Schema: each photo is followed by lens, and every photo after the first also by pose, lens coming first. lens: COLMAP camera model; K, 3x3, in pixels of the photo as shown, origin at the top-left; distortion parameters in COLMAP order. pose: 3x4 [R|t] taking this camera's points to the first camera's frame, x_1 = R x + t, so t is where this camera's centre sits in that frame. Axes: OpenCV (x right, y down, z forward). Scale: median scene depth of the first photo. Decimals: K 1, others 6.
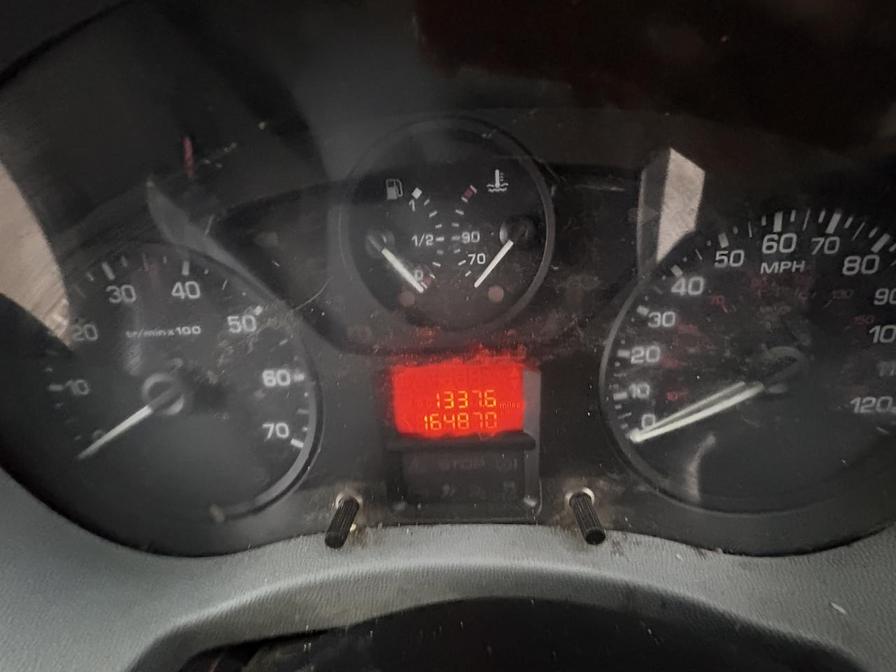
lens RADIAL K [[355.8, 0, 448.3], [0, 355.8, 338.7], [0, 0, 1]] dist [-0.000289, 0.000132]
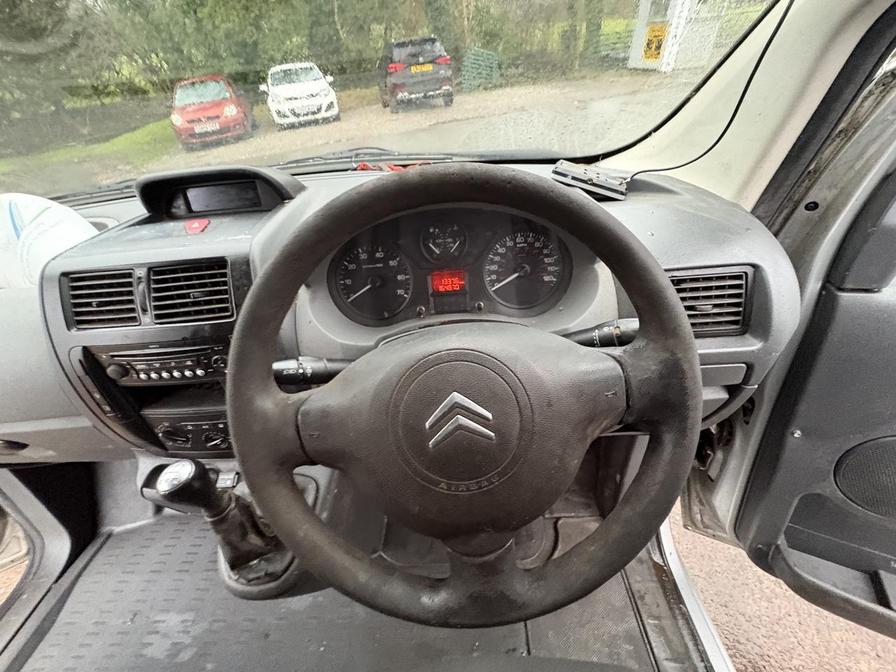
lens RADIAL K [[355.8, 0, 448.2], [0, 355.8, 337.3], [0, 0, 1]] dist [-0.000289, 0.000132]
pose [[0.999551, -0.029716, 0.003809, -0.008553], [0.029195, 0.994692, 0.098669, 0.417496], [-0.006721, -0.098513, 0.995113, -3.101544]]
